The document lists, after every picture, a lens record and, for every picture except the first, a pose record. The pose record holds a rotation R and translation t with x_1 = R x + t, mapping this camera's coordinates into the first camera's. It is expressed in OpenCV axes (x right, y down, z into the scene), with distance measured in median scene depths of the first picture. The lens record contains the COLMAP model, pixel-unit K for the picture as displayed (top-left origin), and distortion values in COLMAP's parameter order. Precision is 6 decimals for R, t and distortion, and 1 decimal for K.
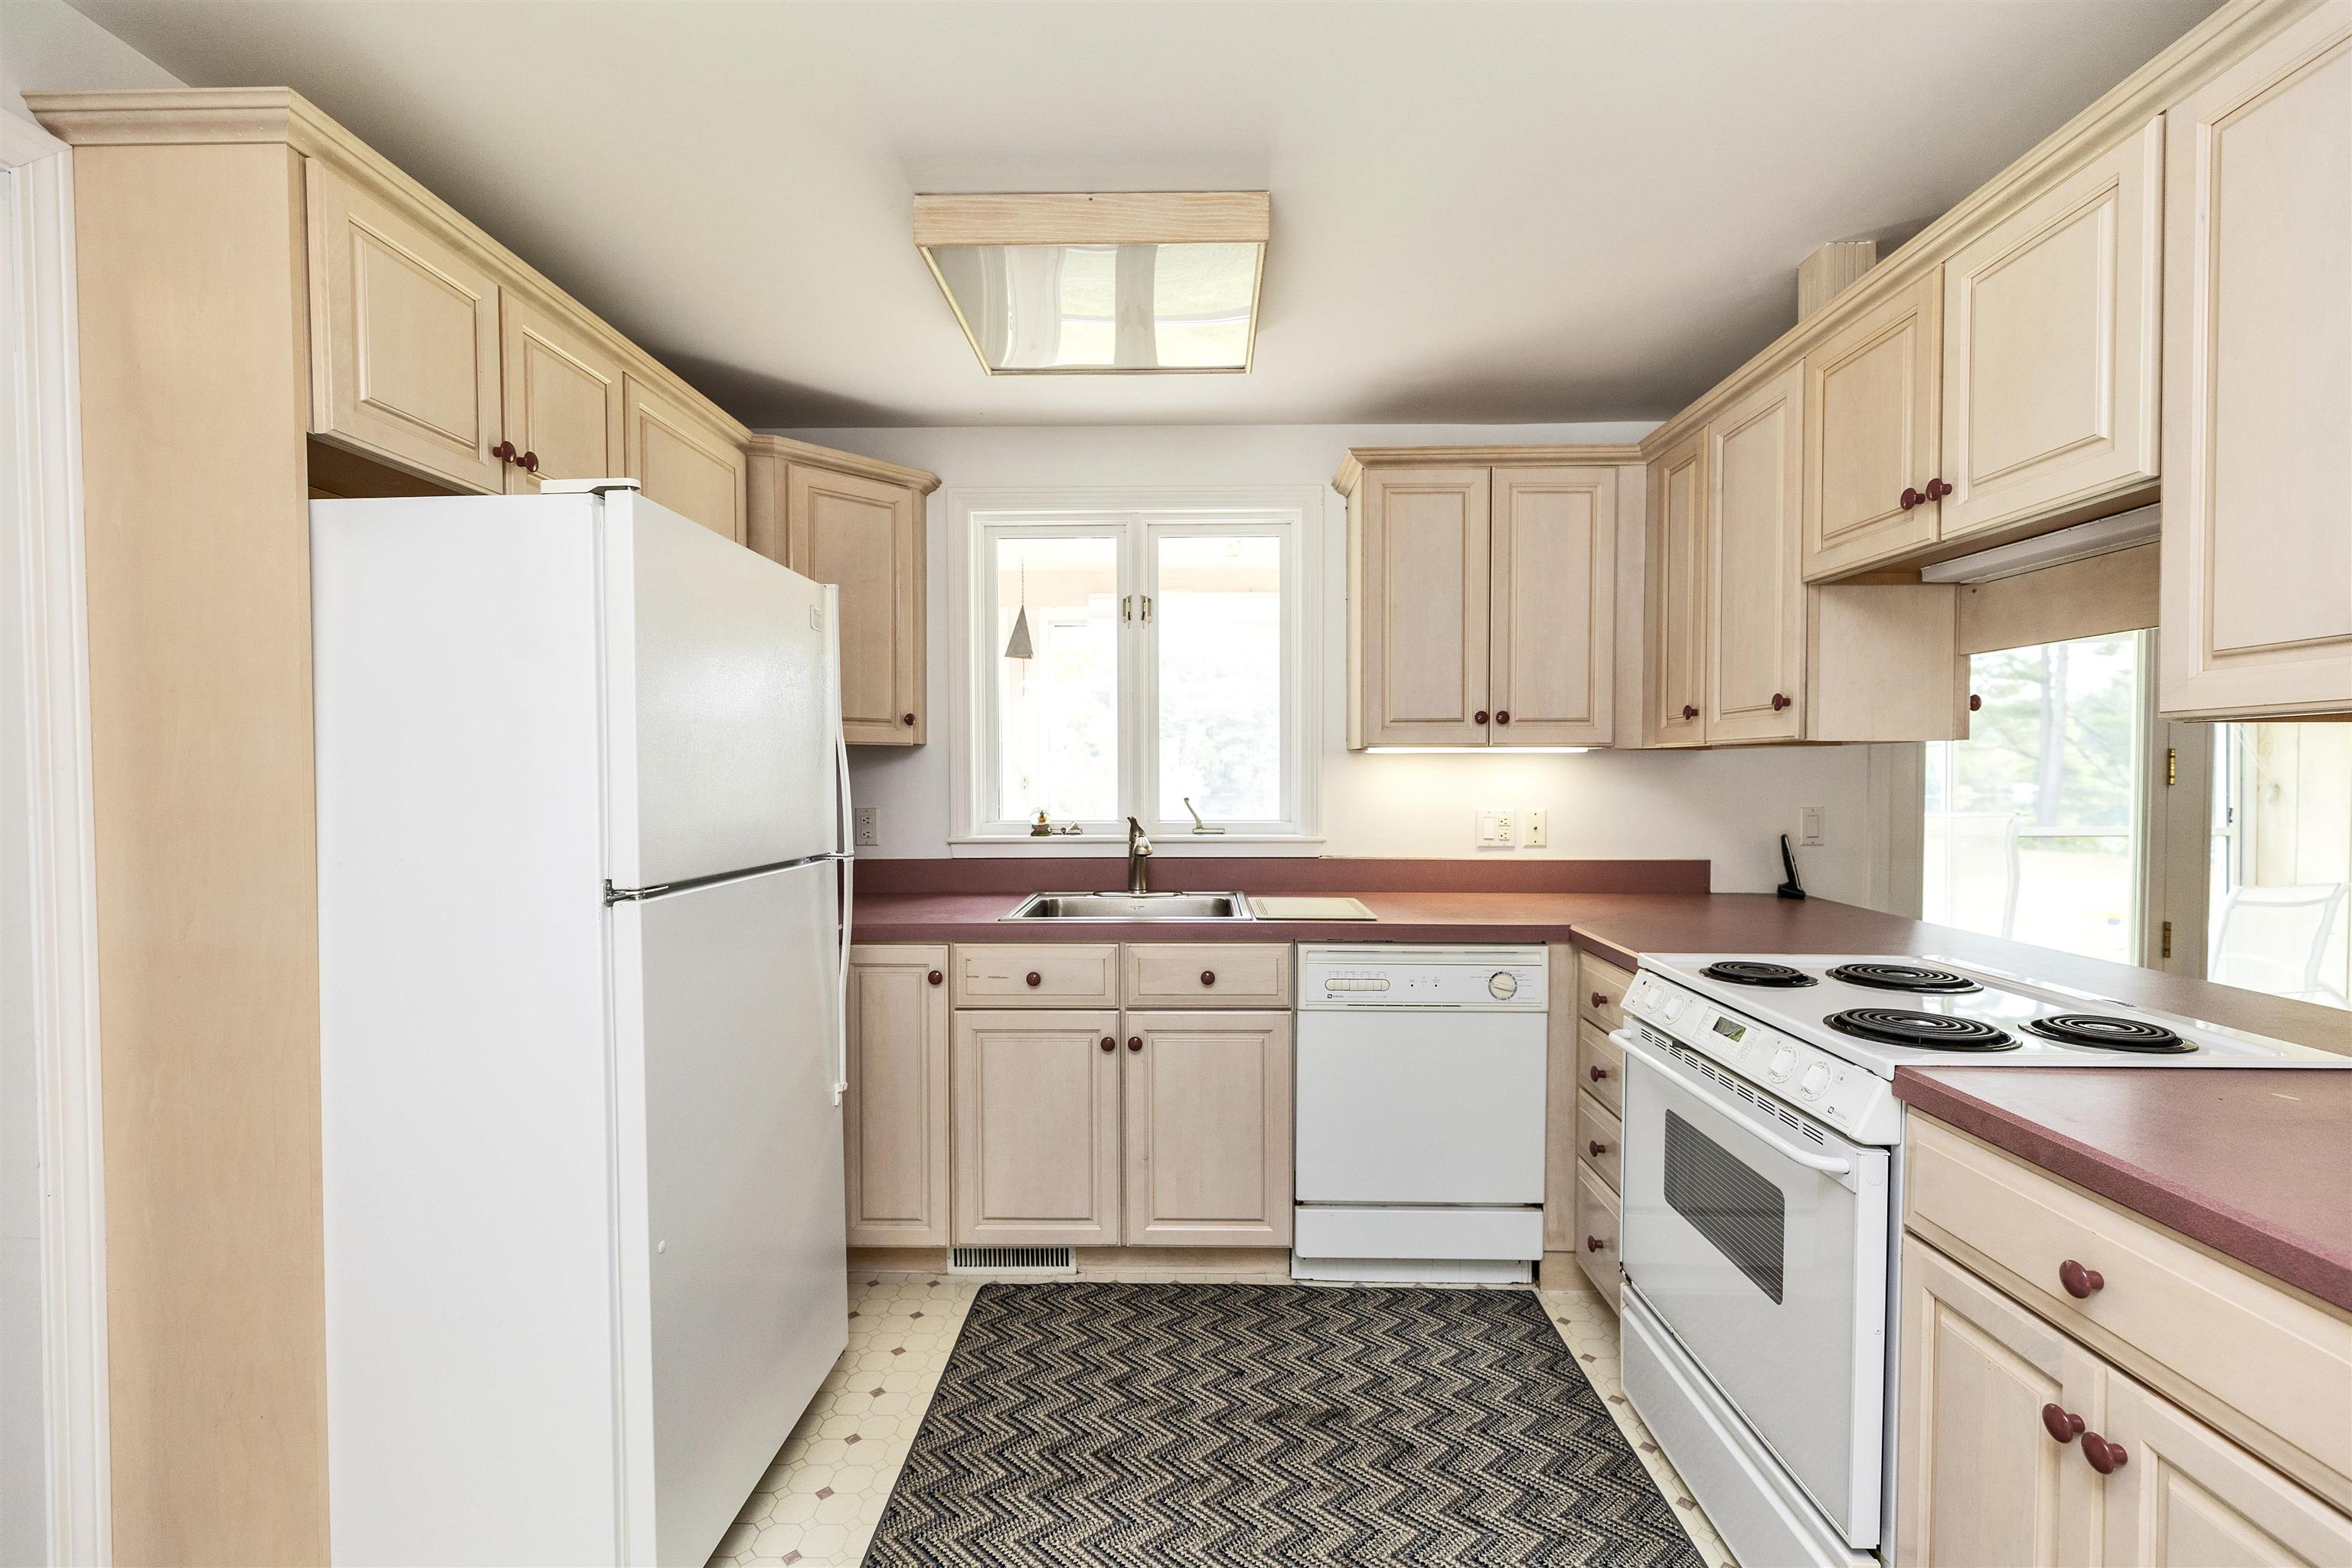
lens RADIAL K [[1049.1, 0, 1177.2], [0, 1049.1, 797.3], [0, 0, 1]] dist [-0.000968, -0.000053]
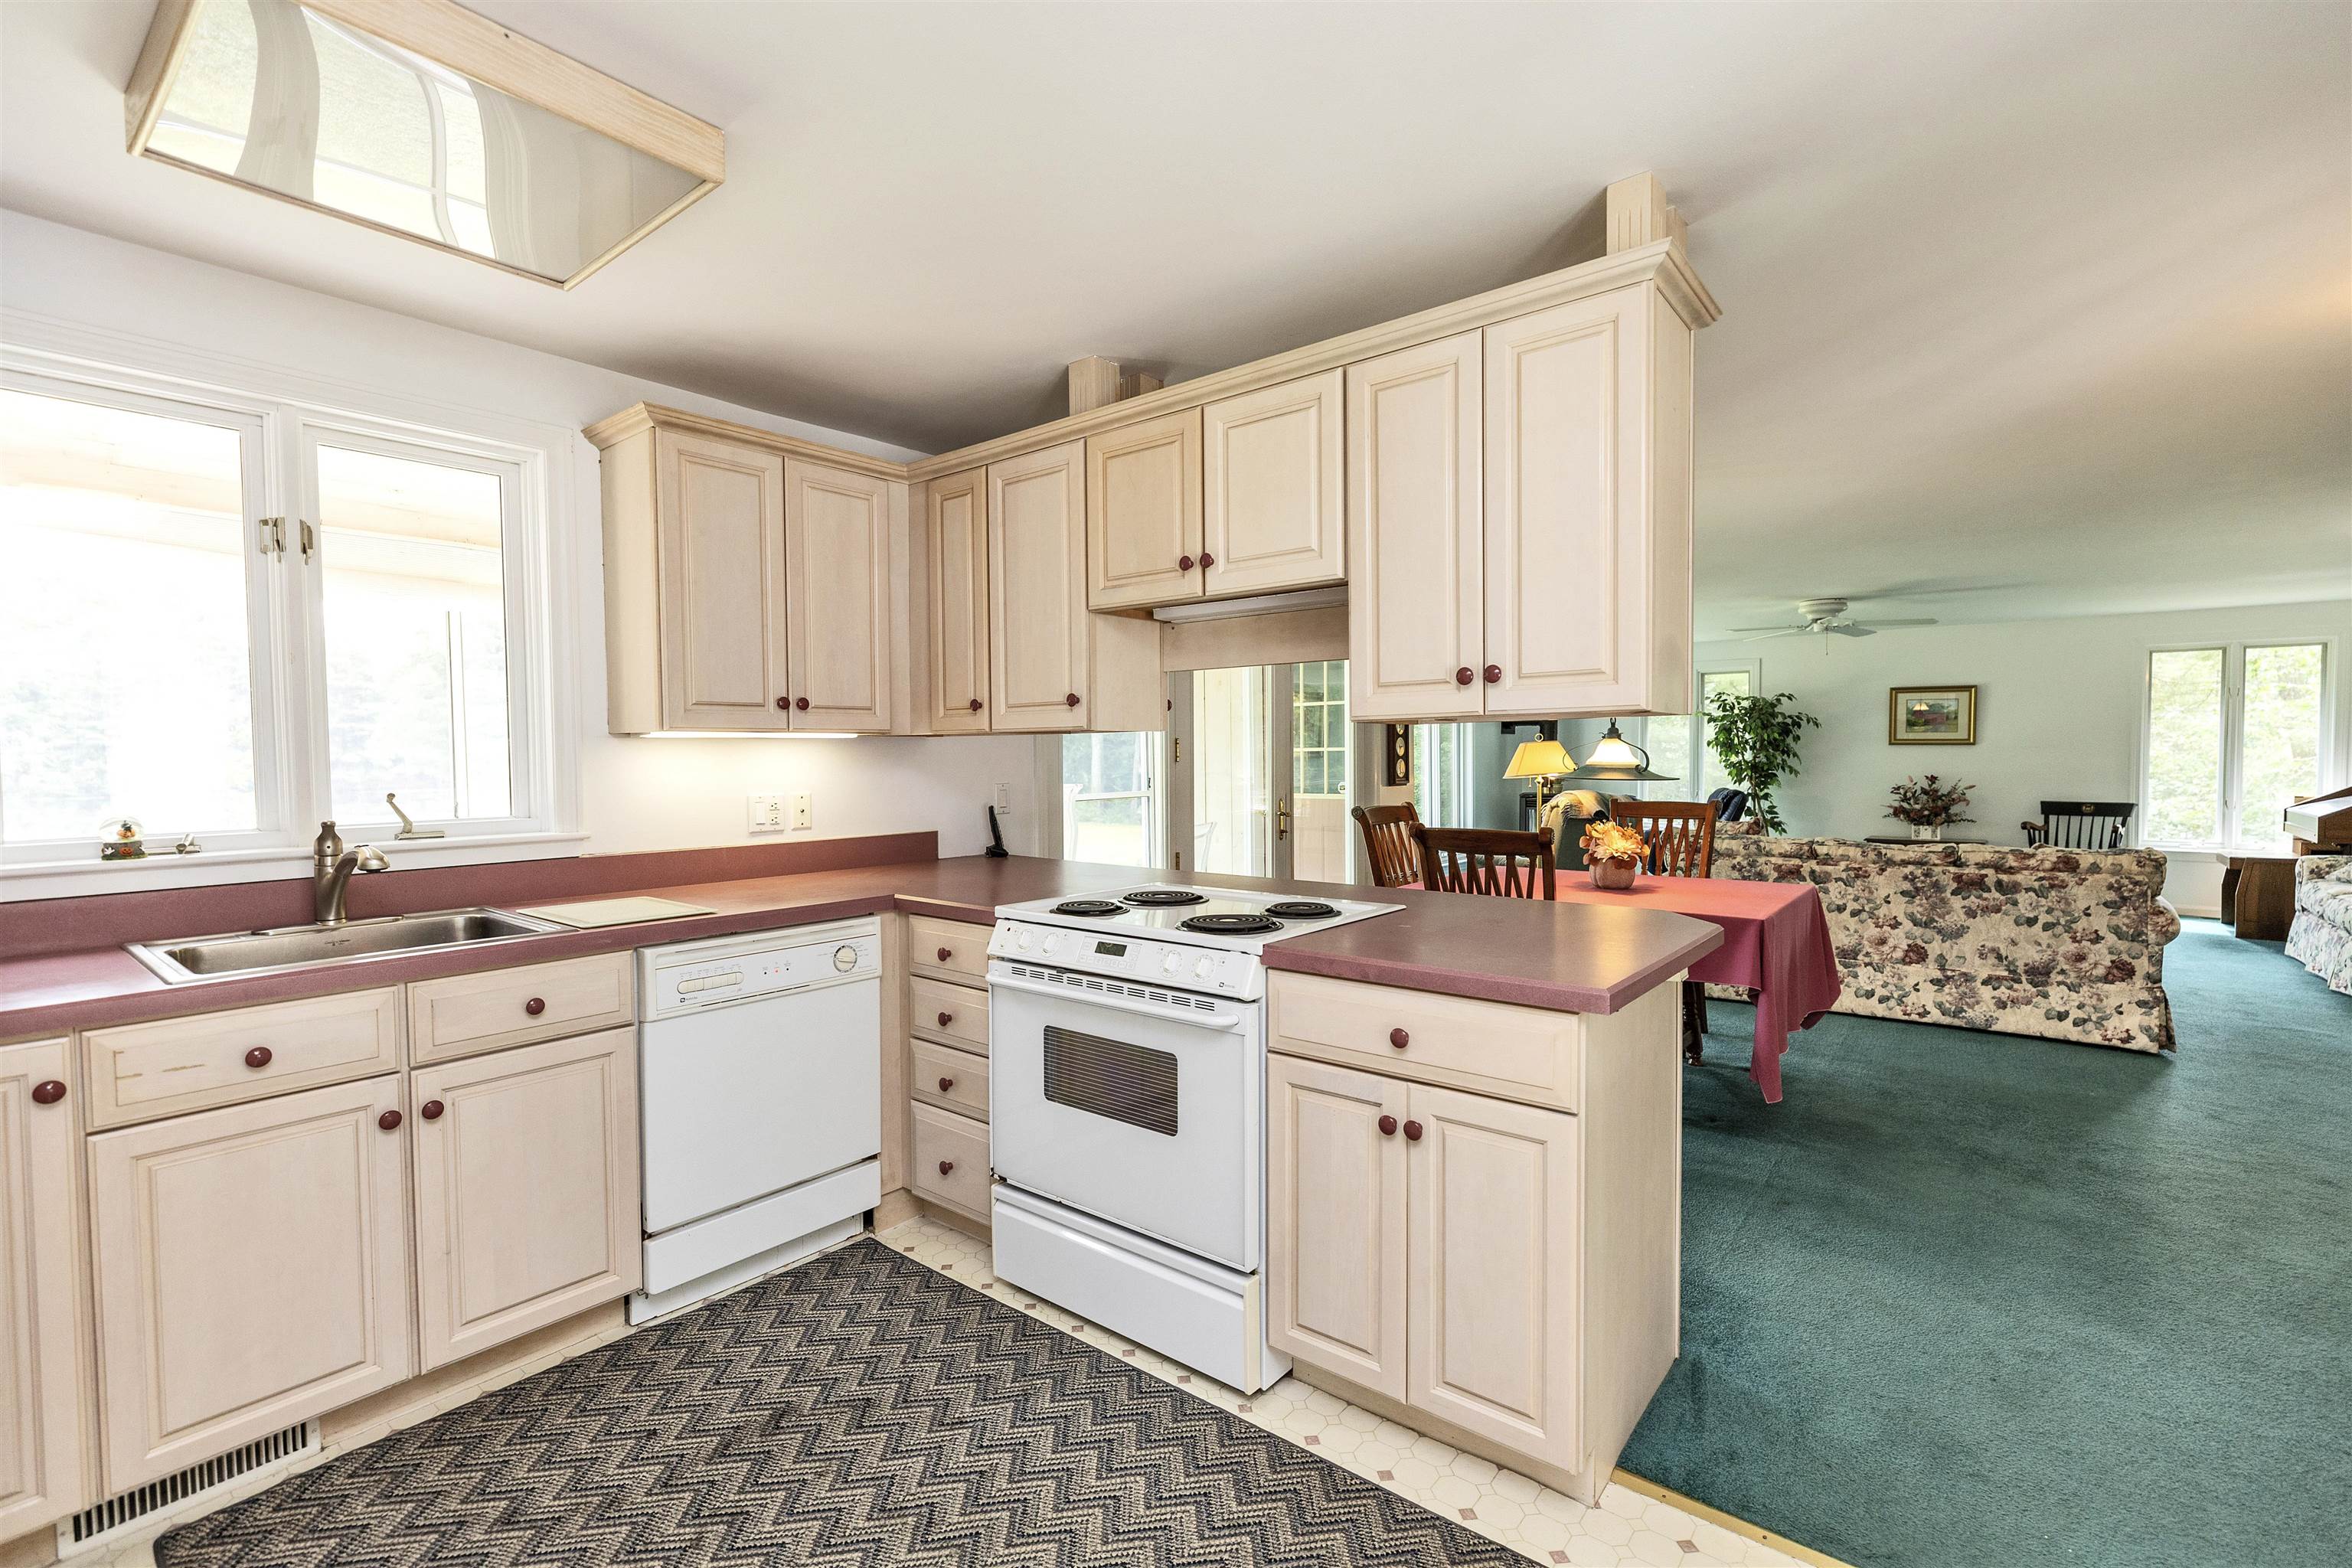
lens RADIAL K [[1049.1, 0, 1177.2], [0, 1049.1, 797.3], [0, 0, 1]] dist [-0.000968, -0.000053]
pose [[0.610265, -0.037379, 0.791315, -0.312045], [0.028671, 0.999274, 0.025091, 0.000330], [-0.791679, 0.007376, 0.610893, 0.088885]]
